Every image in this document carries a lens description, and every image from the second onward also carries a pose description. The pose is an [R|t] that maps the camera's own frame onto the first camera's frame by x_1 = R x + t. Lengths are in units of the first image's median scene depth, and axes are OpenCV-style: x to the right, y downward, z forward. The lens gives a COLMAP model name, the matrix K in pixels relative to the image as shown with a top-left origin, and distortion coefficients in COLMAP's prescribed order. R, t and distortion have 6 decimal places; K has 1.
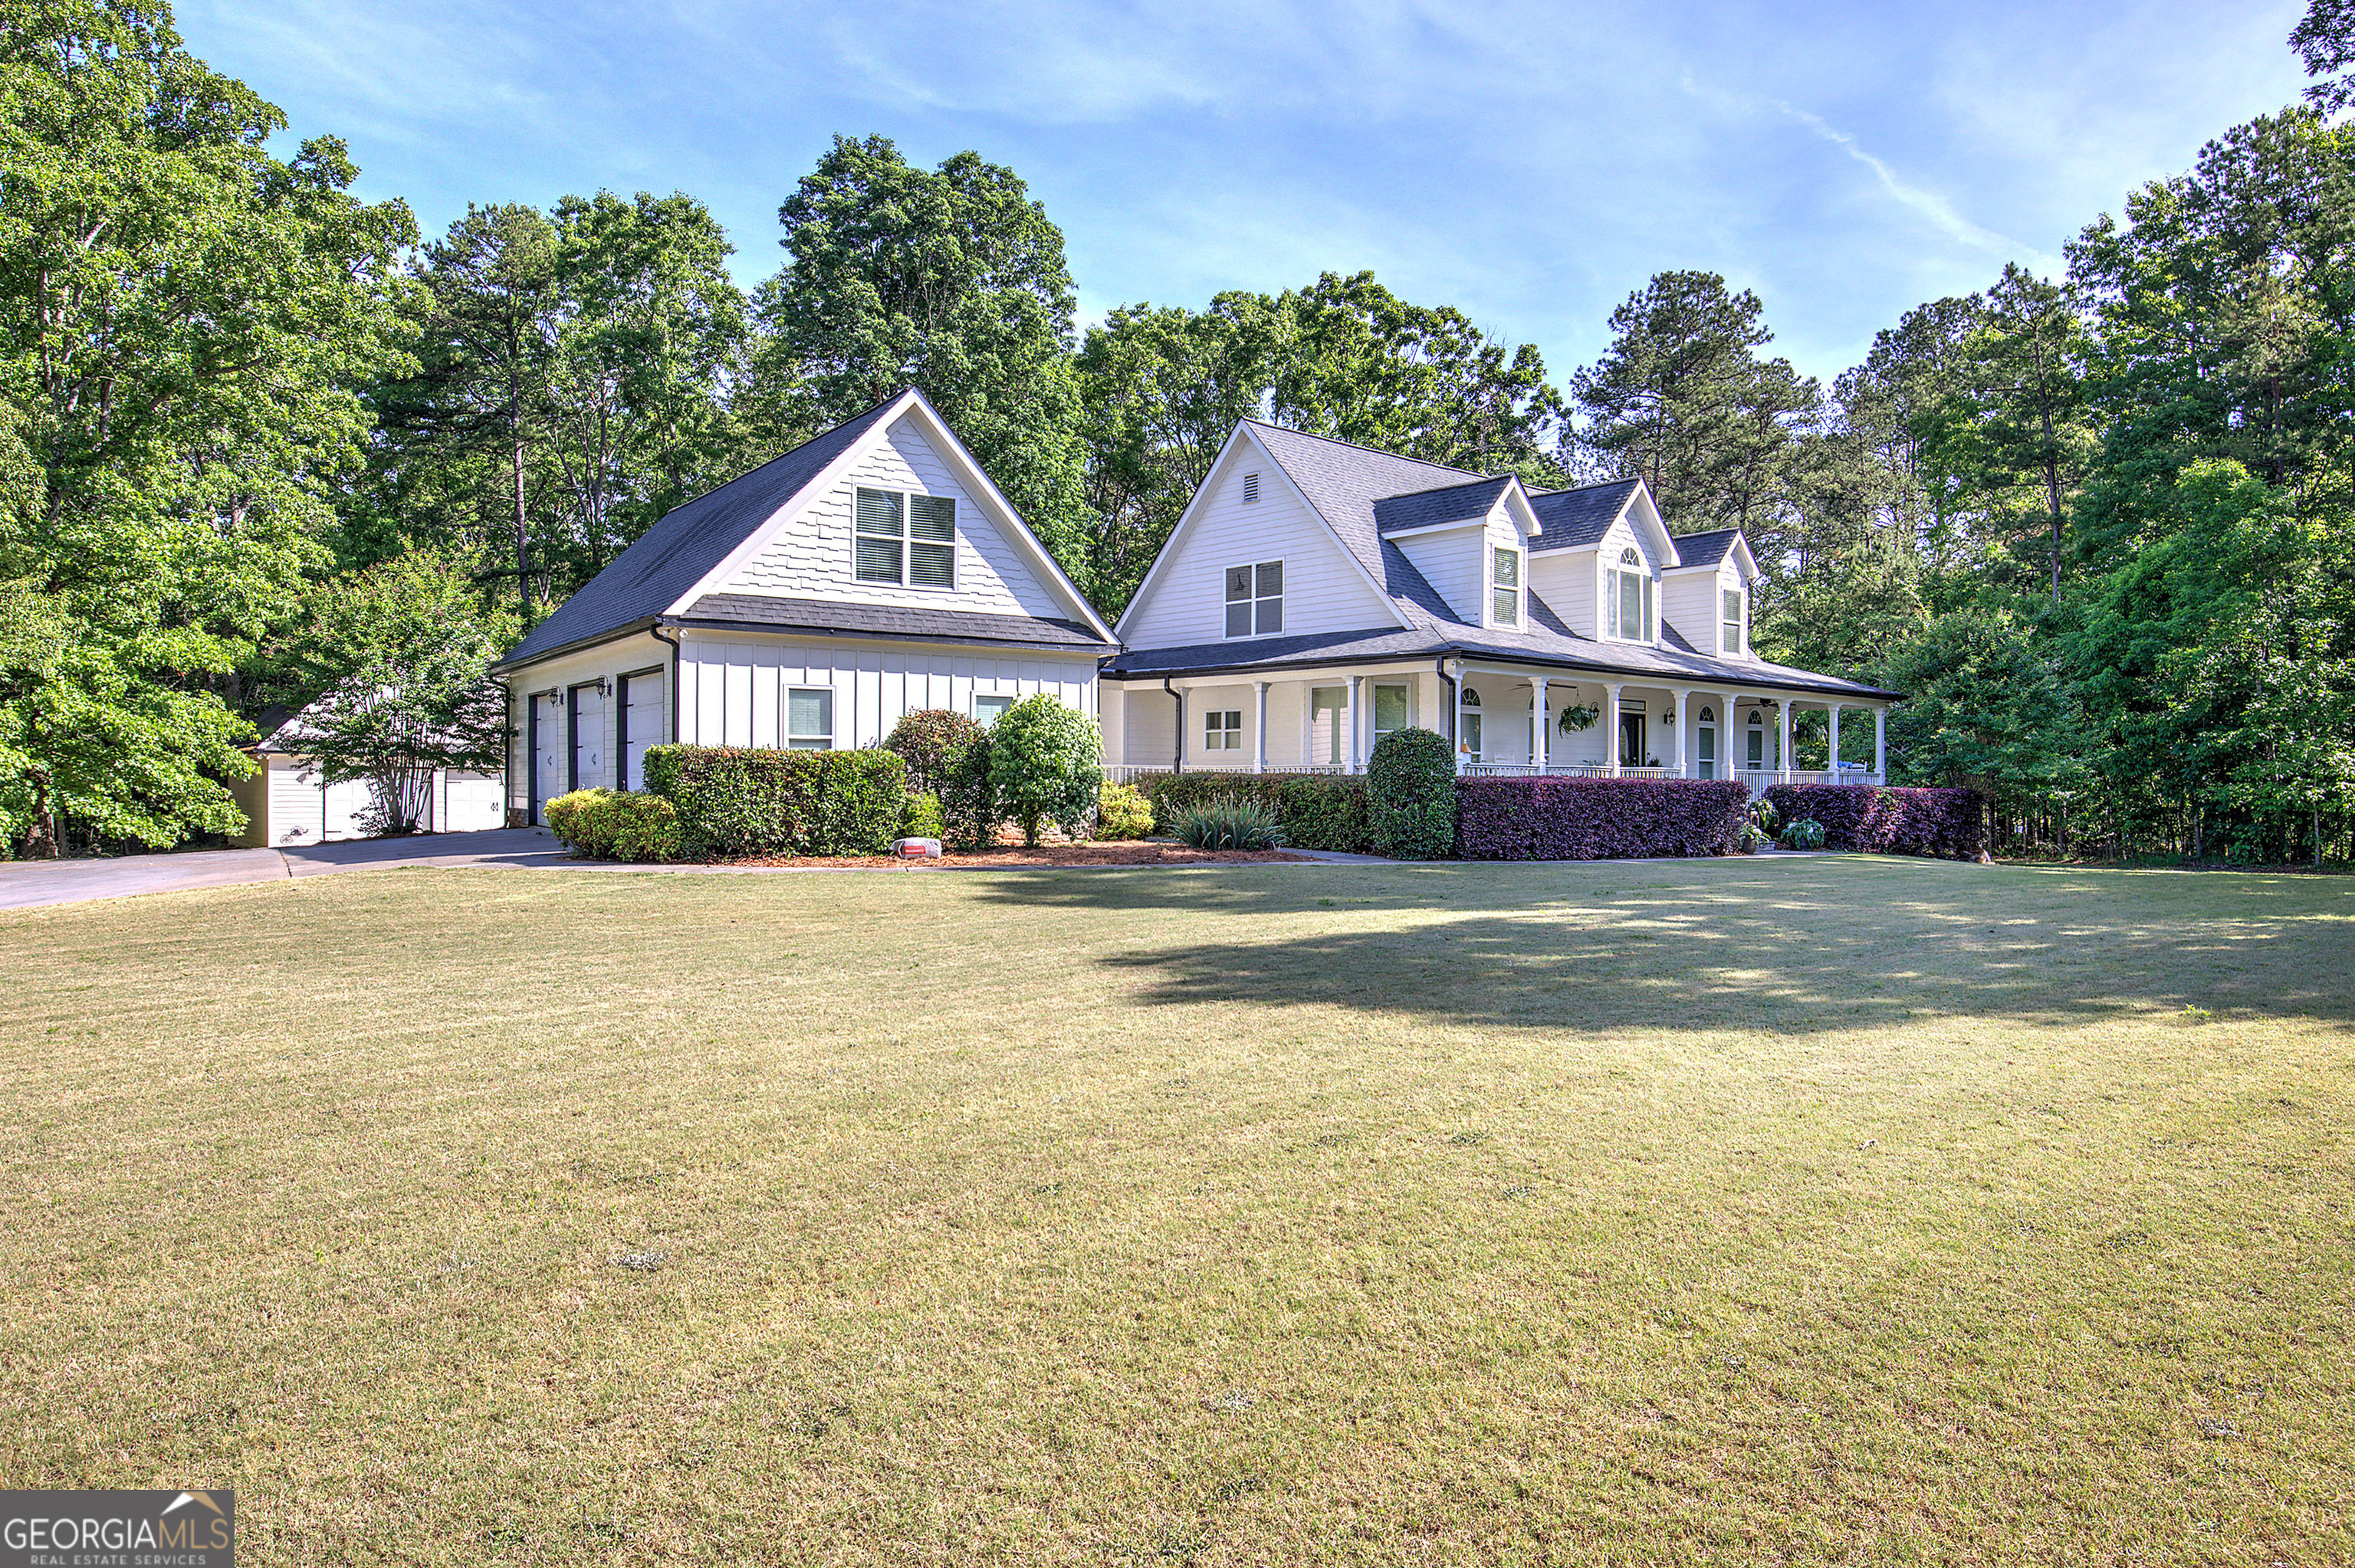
lens RADIAL K [[1501.5, 0, 1183.9], [0, 1501.5, 777.9], [0, 0, 1]] dist [0.008517, -0.001011]
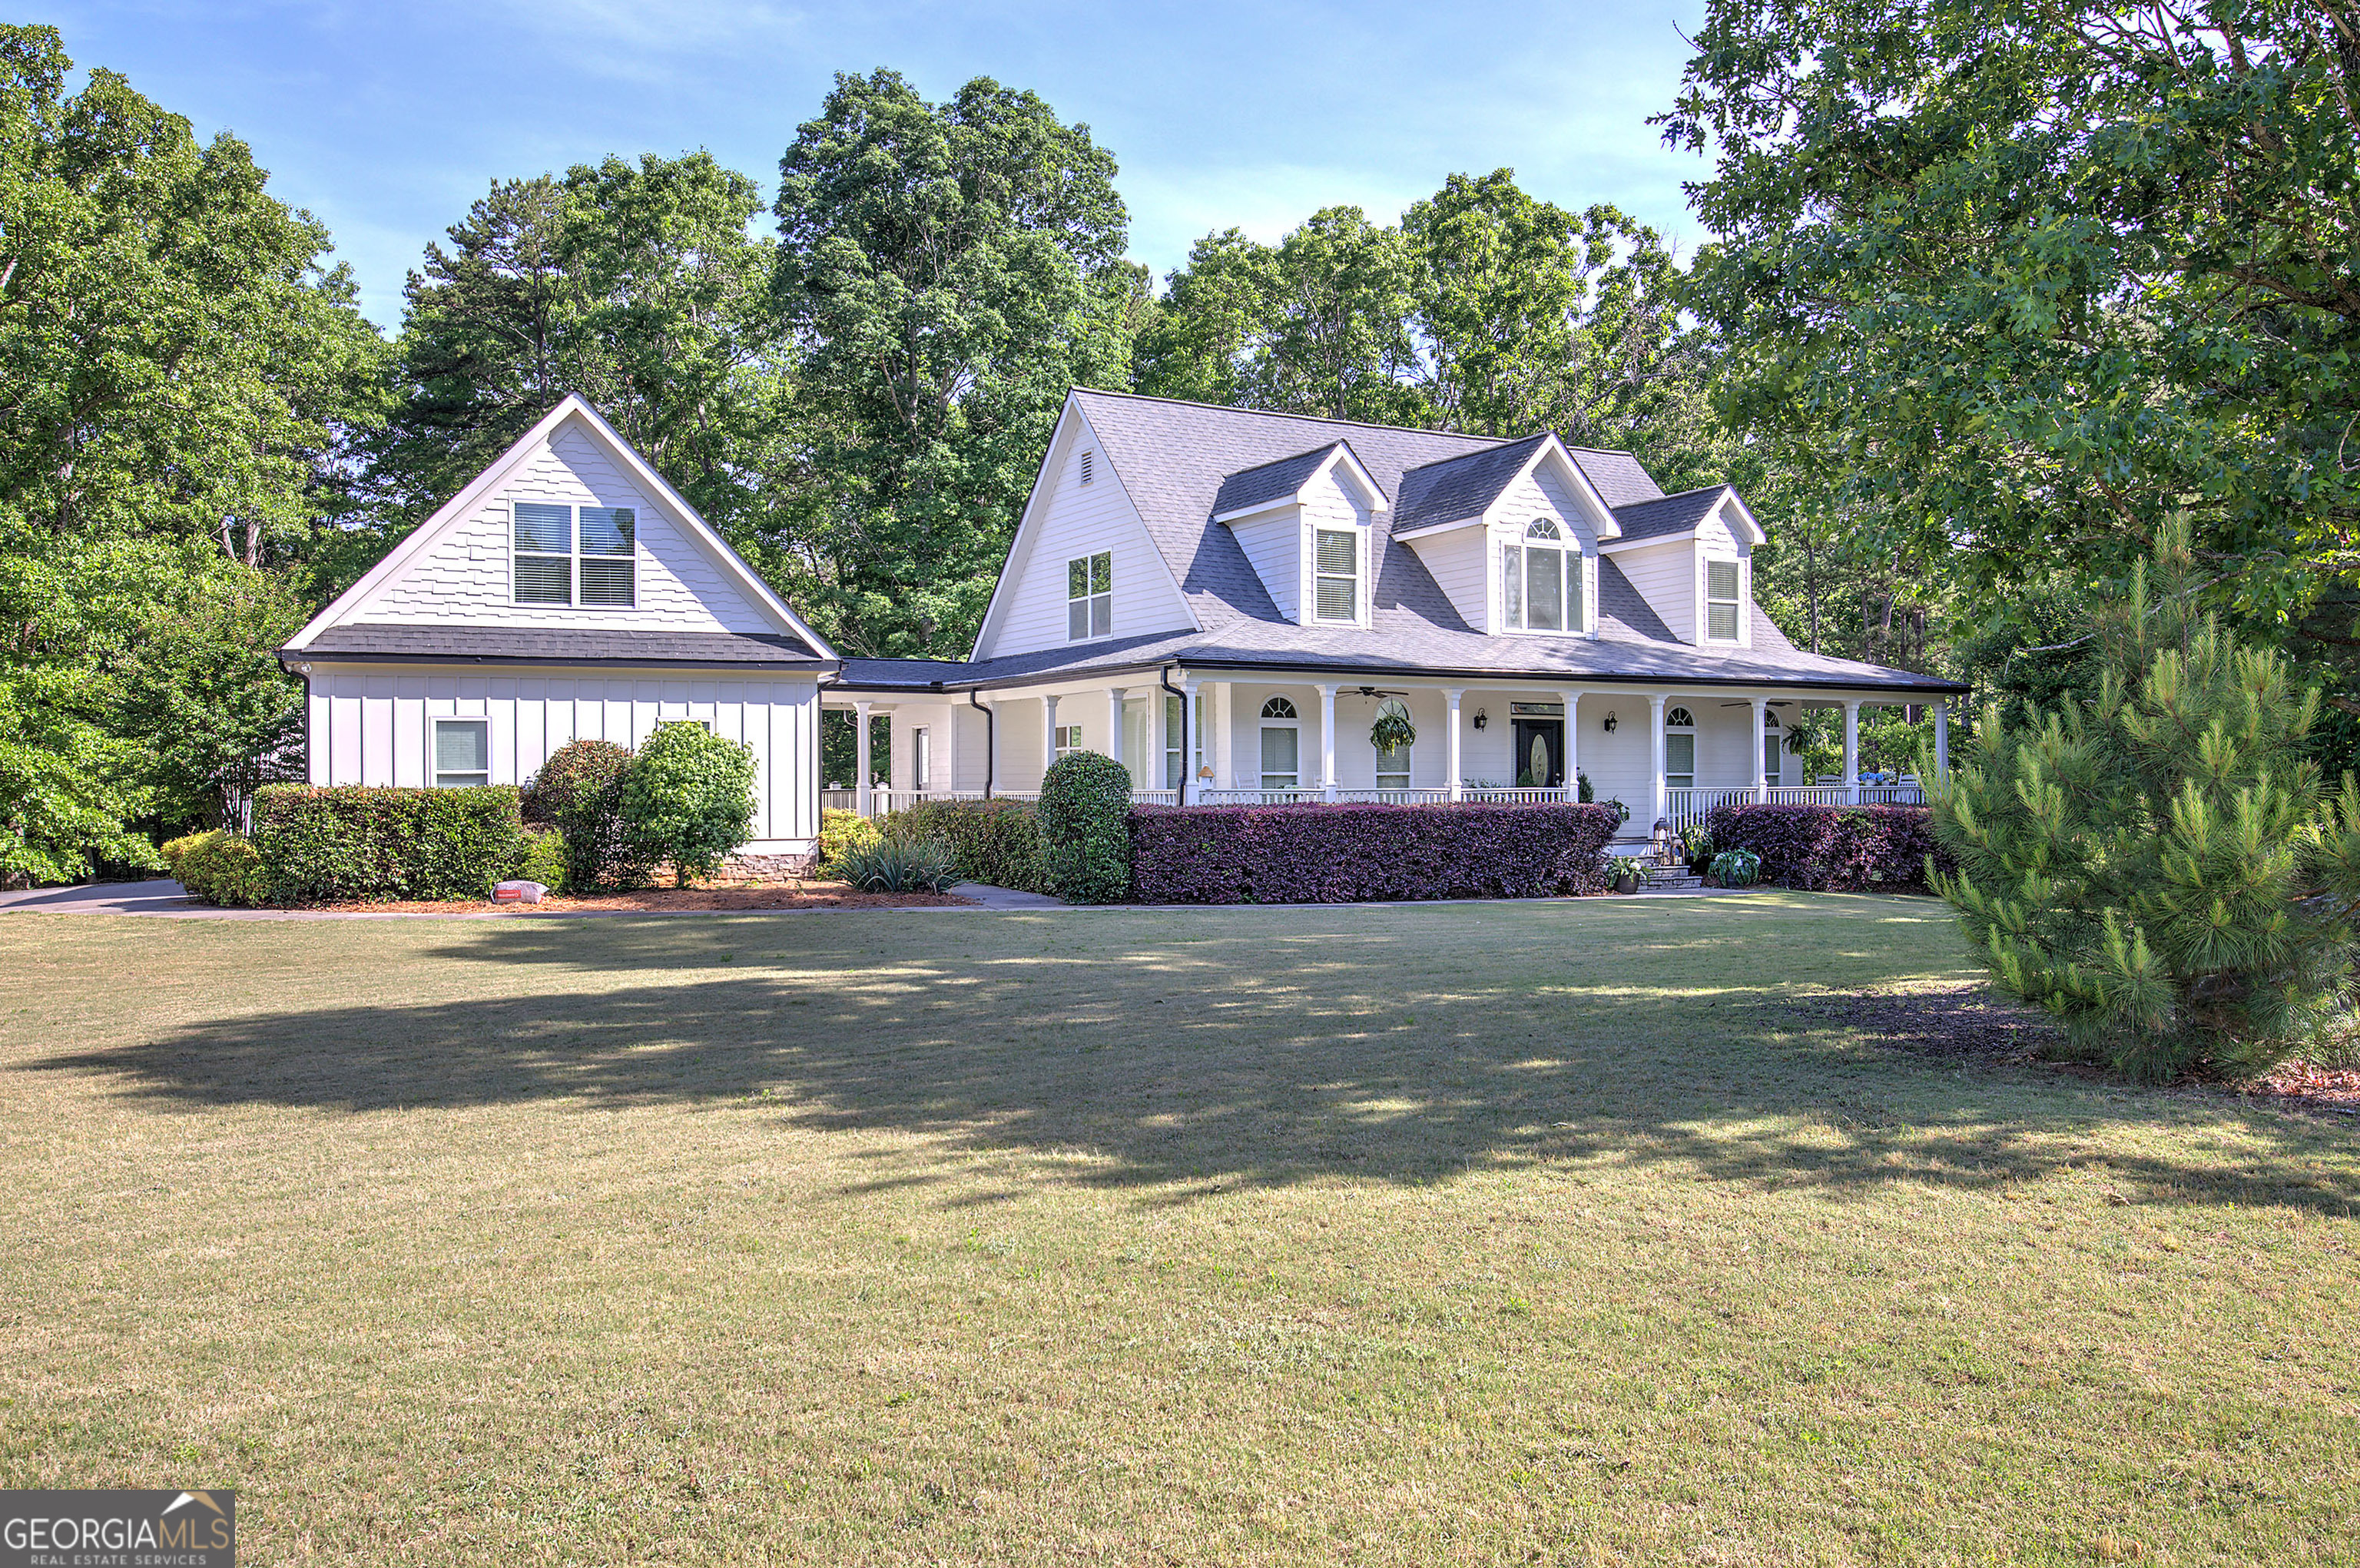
lens RADIAL K [[1823.9, 0, 1180.0], [0, 1823.9, 784.0], [0, 0, 1]] dist [0.001020, 0.002406]
pose [[0.977492, -0.011896, -0.210637, 0.349493], [0.012231, 0.999925, 0.000290, -0.011832], [0.210618, -0.002860, 0.977564, -0.017250]]
